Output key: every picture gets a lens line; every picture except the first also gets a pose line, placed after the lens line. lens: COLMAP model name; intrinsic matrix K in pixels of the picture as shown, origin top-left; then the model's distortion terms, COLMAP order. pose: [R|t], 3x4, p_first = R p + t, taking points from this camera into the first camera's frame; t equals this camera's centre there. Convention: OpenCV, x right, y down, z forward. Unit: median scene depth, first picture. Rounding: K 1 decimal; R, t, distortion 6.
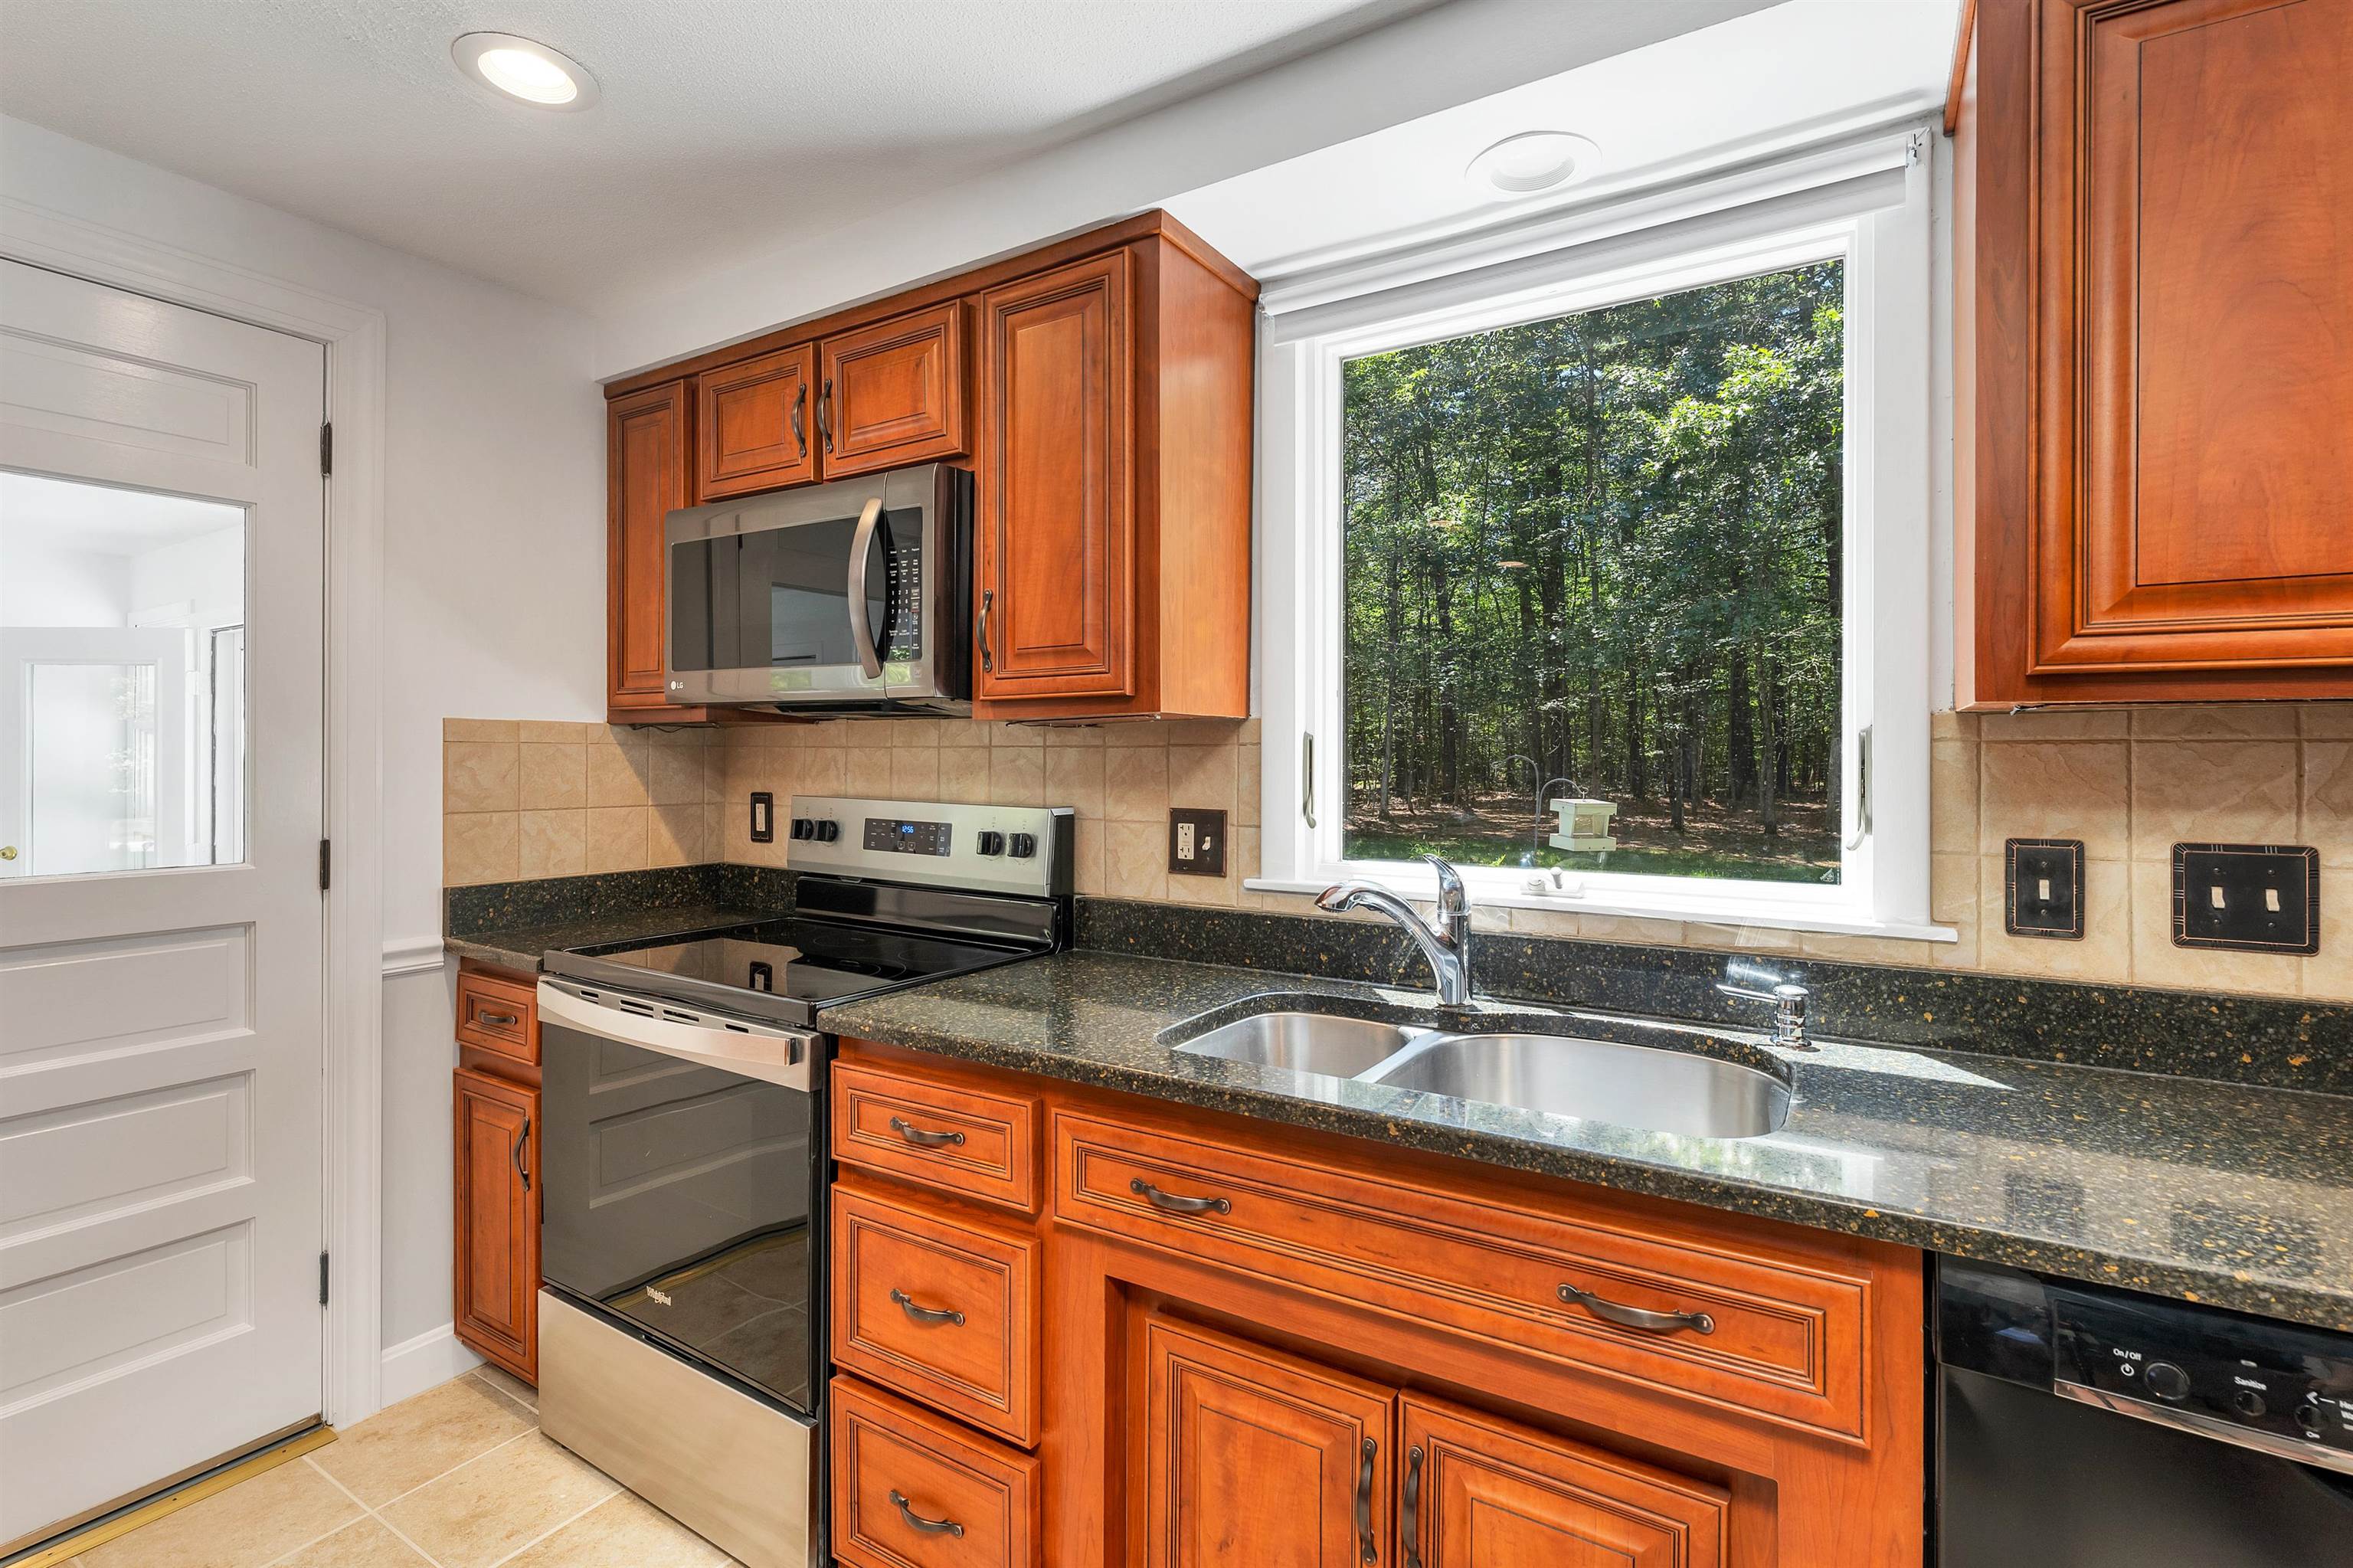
lens RADIAL K [[1087.3, 0, 1169.0], [0, 1087.3, 761.5], [0, 0, 1]] dist [0.000030, -0.000417]
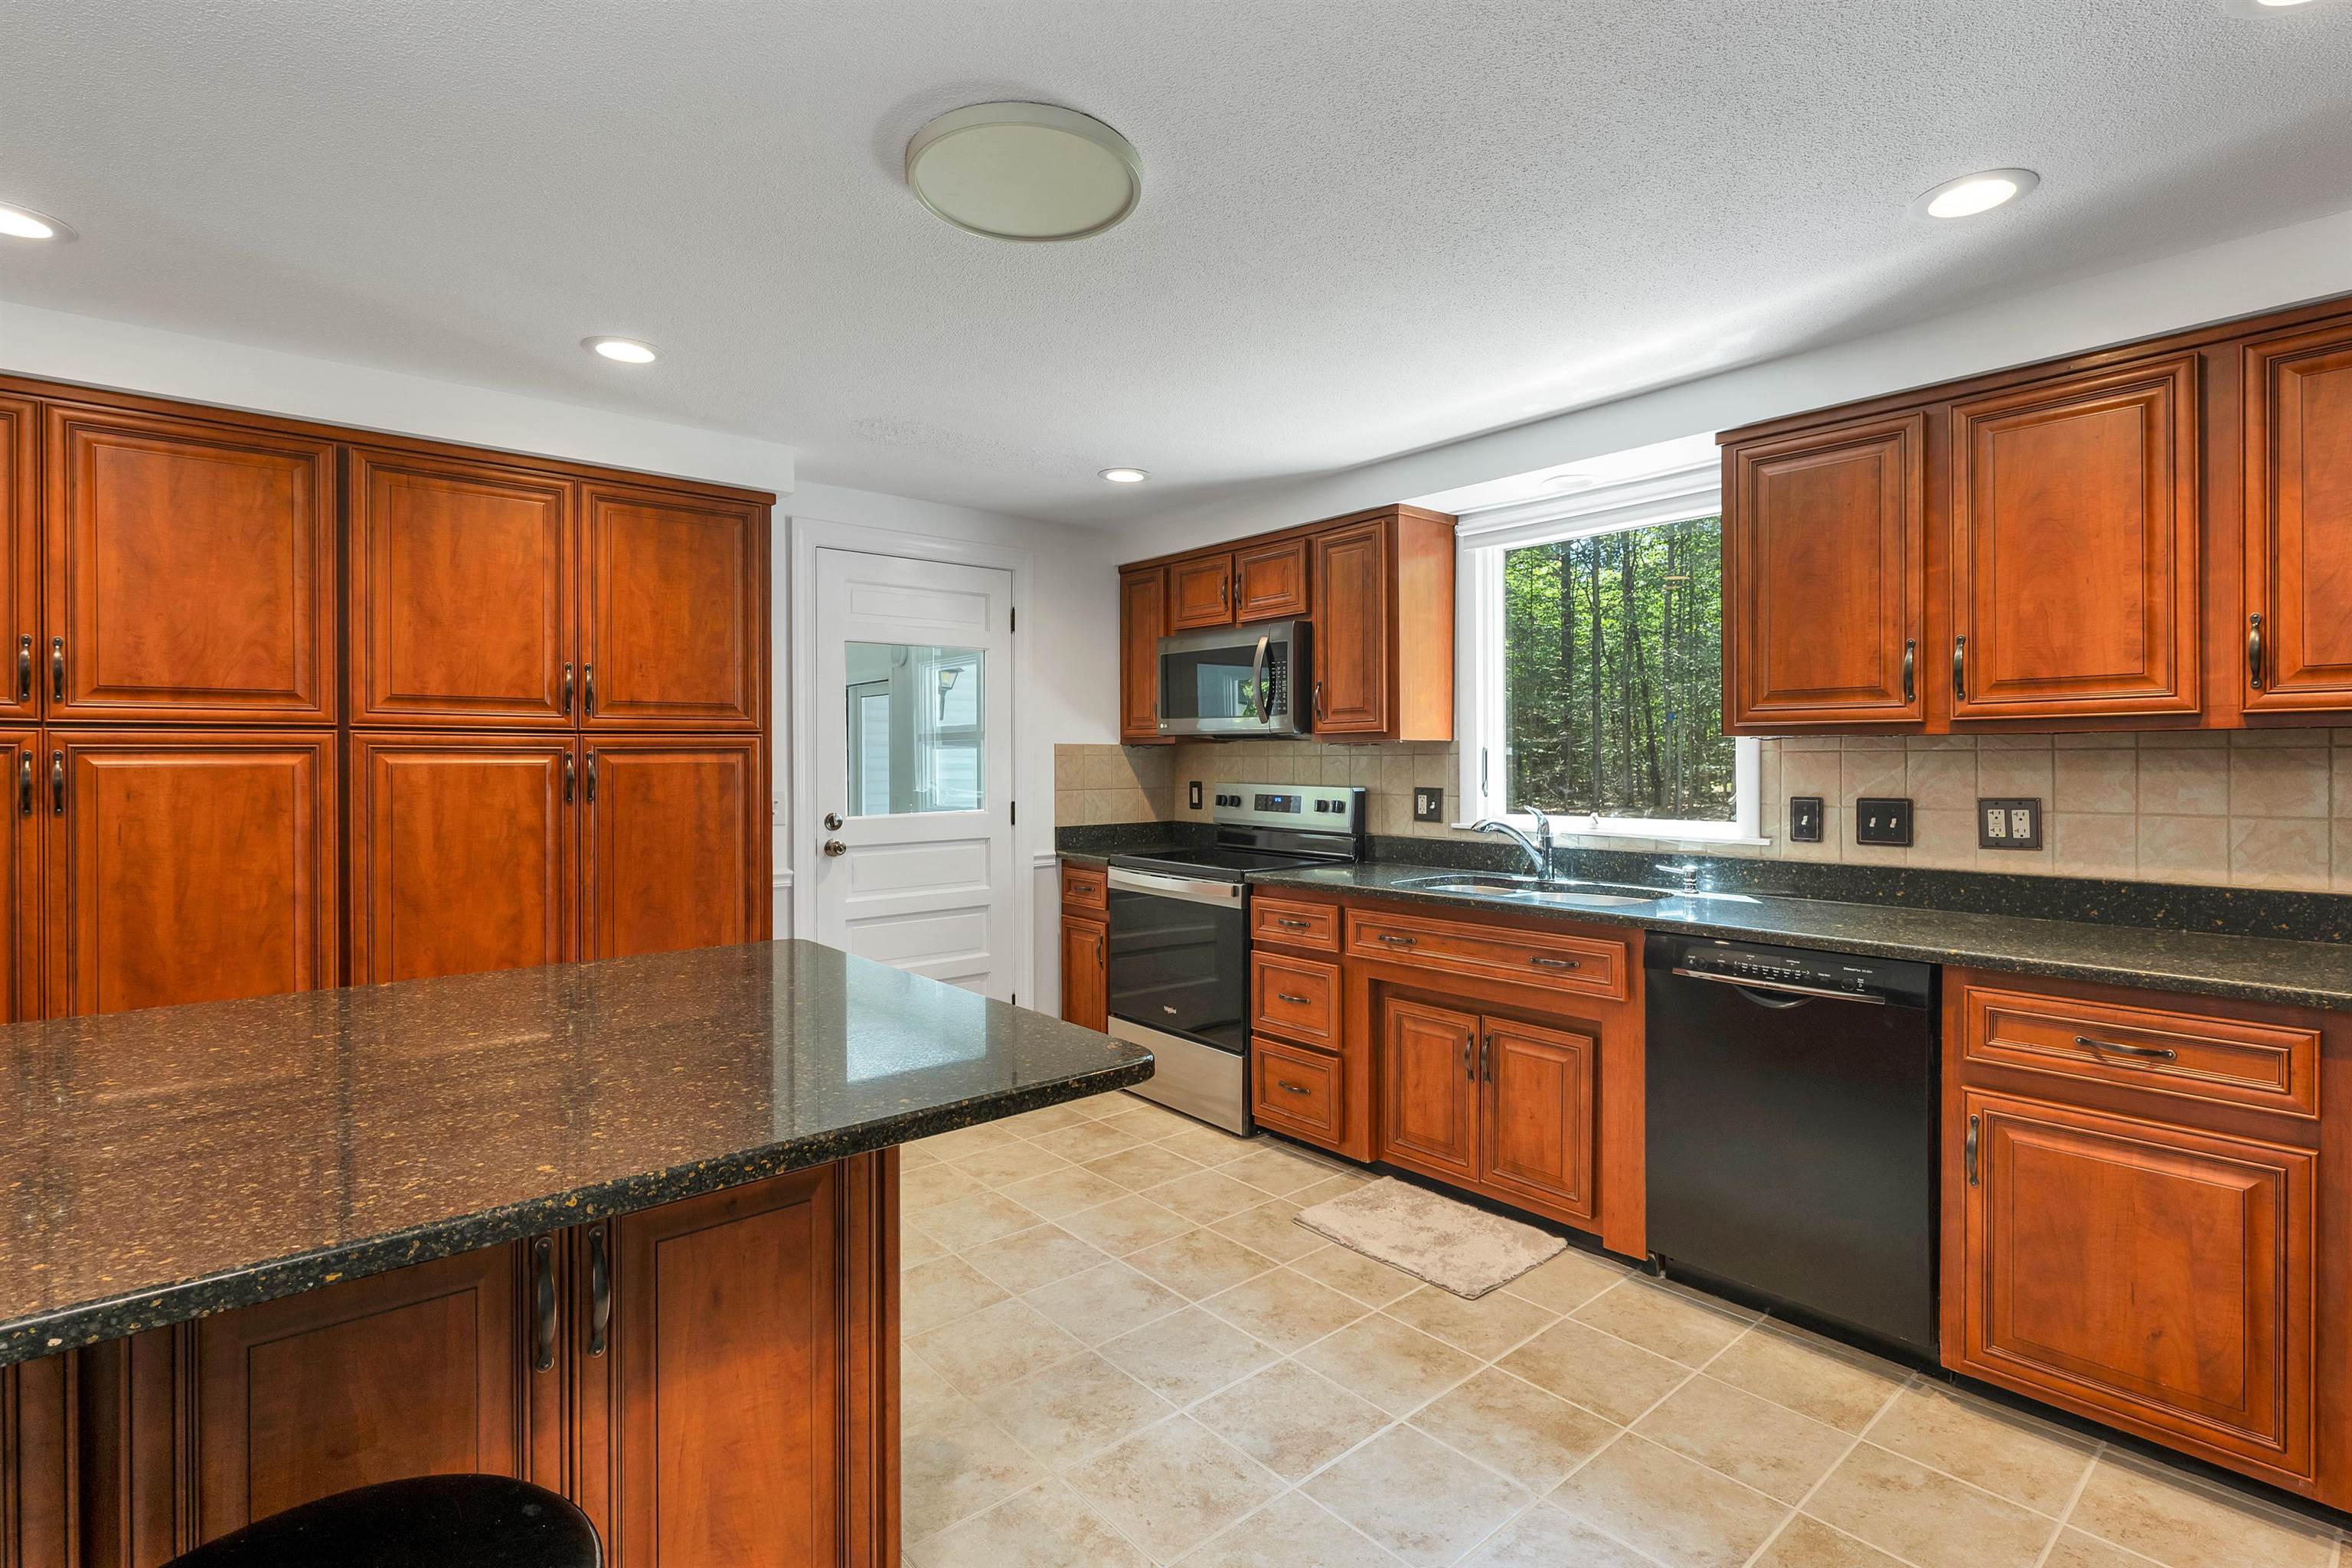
lens RADIAL K [[1086.8, 0, 1168.5], [0, 1086.8, 761.6], [0, 0, 1]] dist [0.000030, -0.000417]
pose [[0.952760, -0.005594, -0.303672, 0.181452], [0.004864, 0.999983, -0.003160, 0.001309], [0.303685, 0.001534, 0.952771, -1.020291]]
